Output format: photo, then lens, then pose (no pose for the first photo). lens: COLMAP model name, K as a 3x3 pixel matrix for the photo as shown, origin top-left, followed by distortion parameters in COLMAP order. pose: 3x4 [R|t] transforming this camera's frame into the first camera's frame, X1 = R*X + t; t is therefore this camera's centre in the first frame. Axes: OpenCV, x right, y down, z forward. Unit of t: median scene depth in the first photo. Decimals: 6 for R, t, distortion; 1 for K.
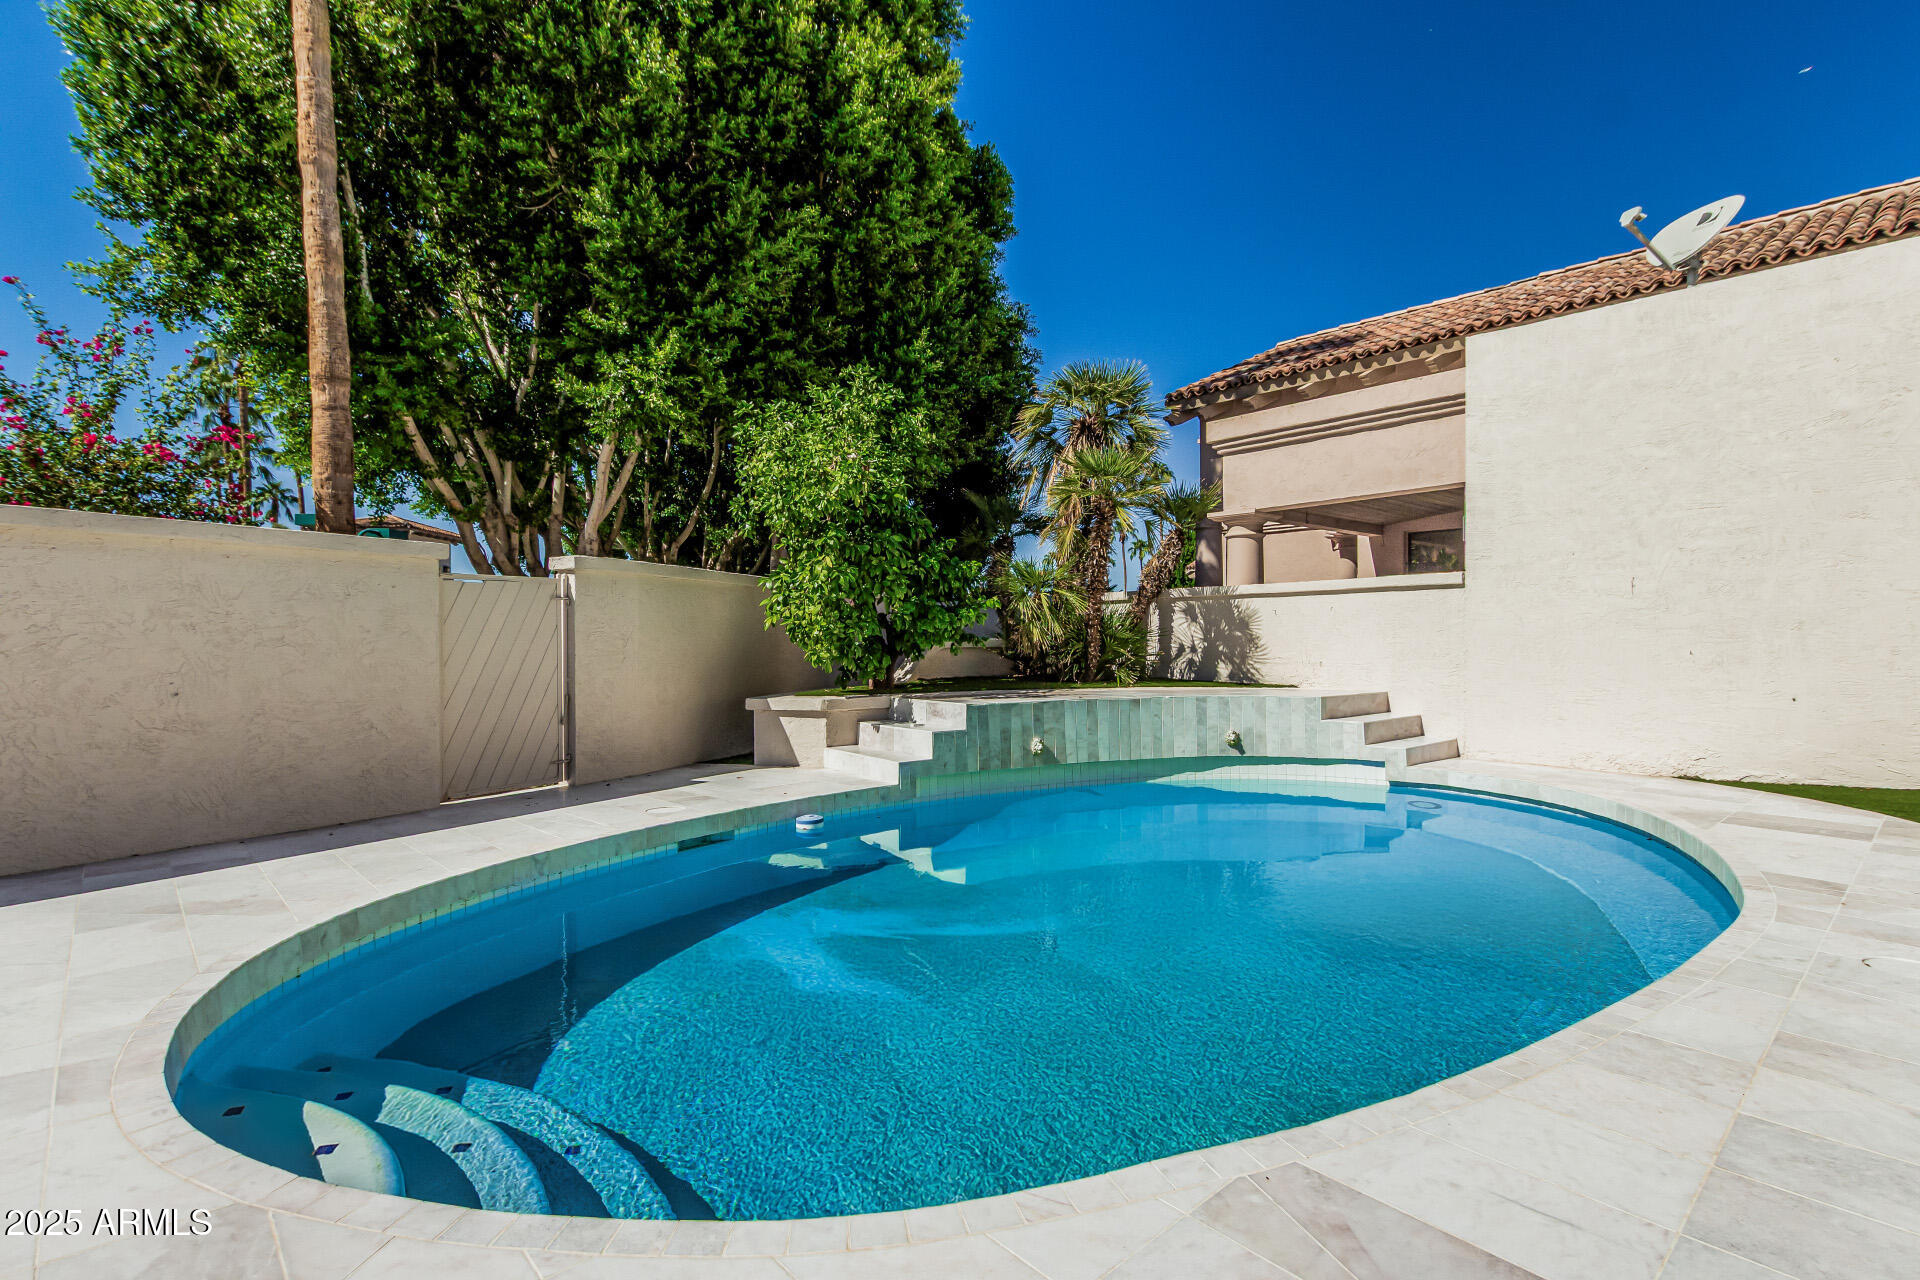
lens RADIAL K [[916.6, 0, 960.0], [0, 916.6, 640.0], [0, 0, 1]] dist [-0.000907, -0.000491]
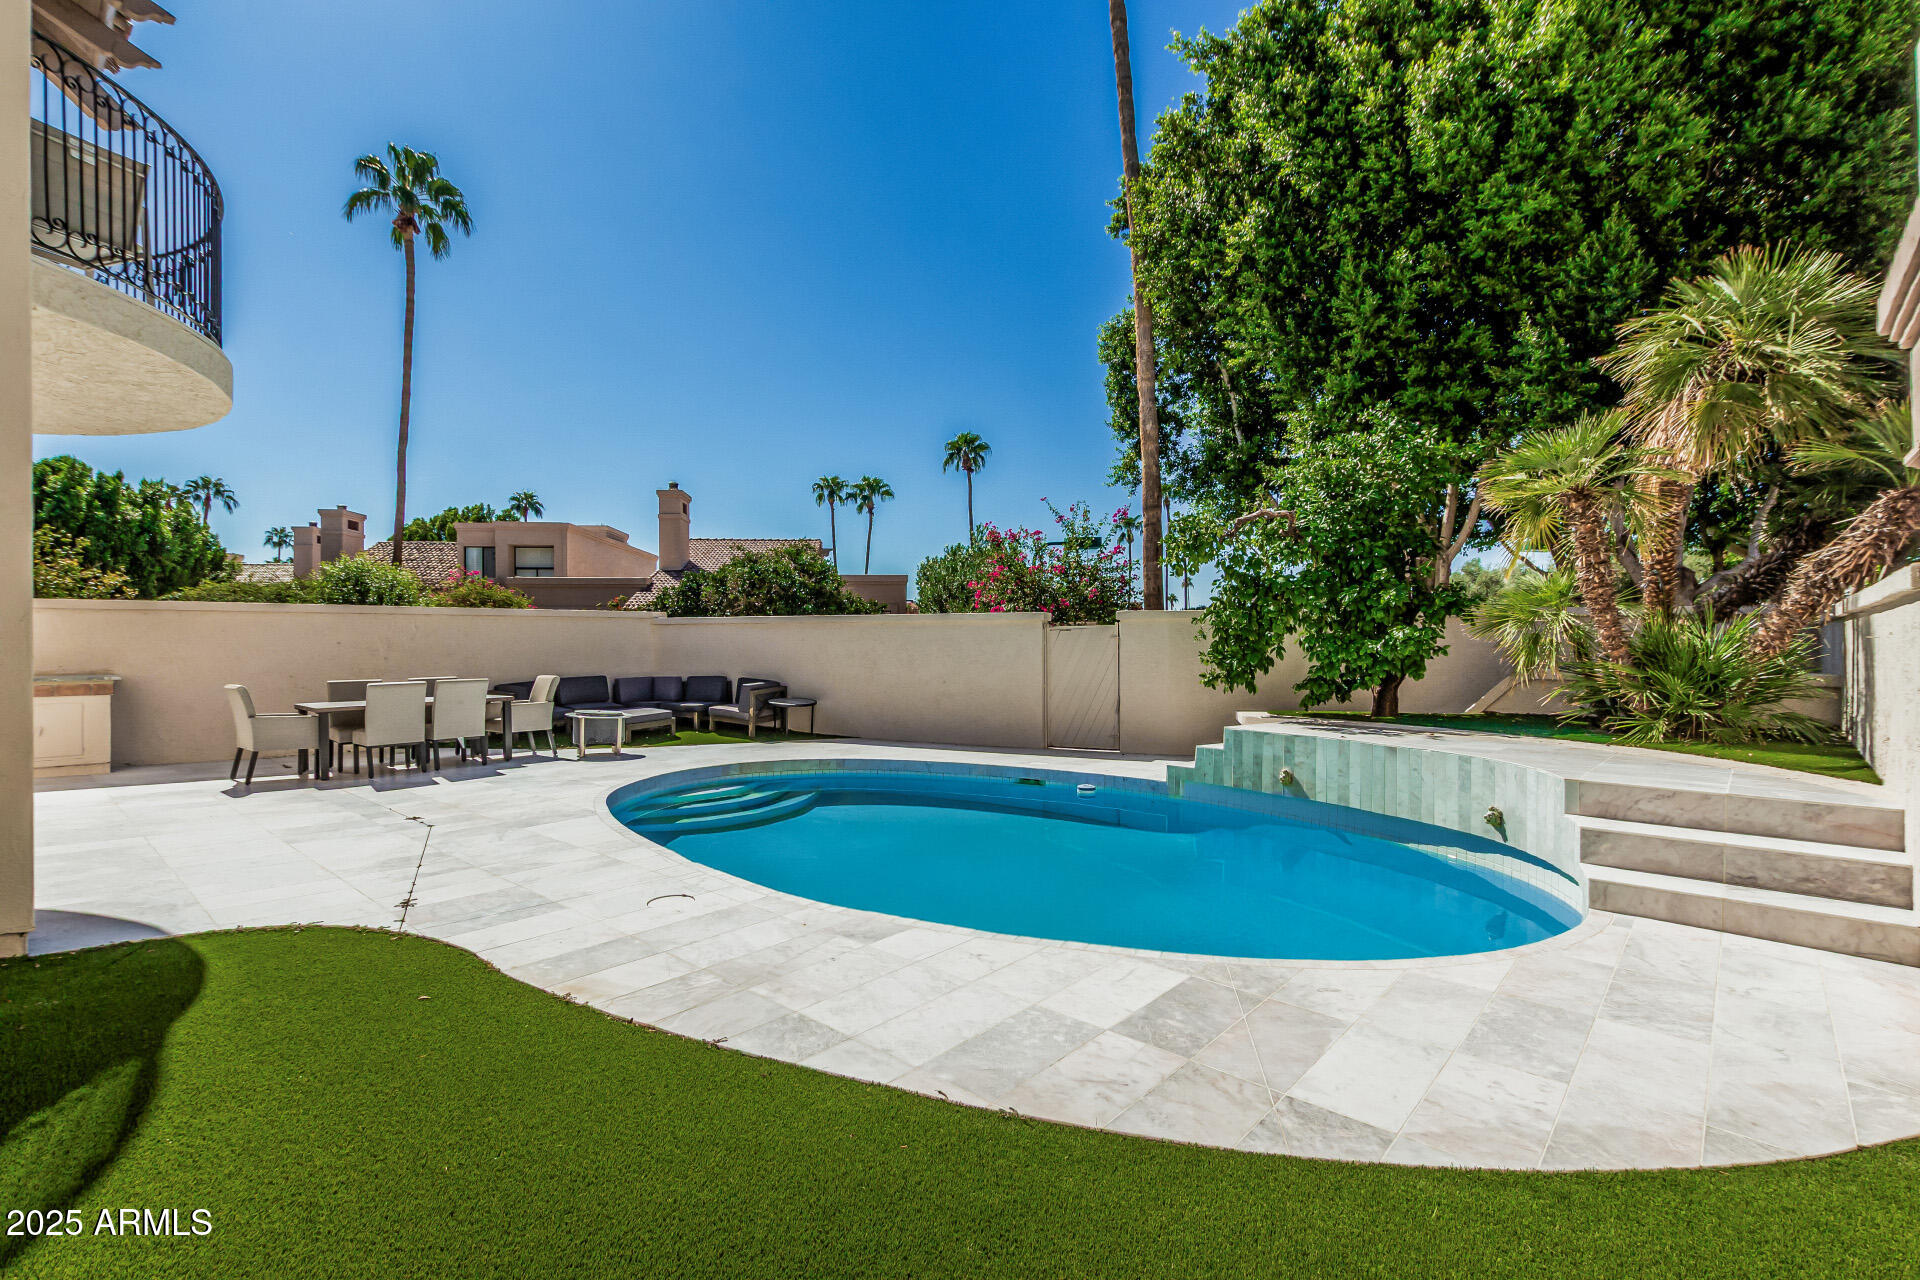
lens RADIAL K [[882.1, 0, 960.0], [0, 882.1, 640.0], [0, 0, 1]] dist [0.000518, -0.000368]
pose [[0.106728, 0.004075, -0.994280, 1.015496], [0.000215, 0.999991, 0.004121, -0.042536], [0.994288, -0.000654, 0.106726, 0.513554]]
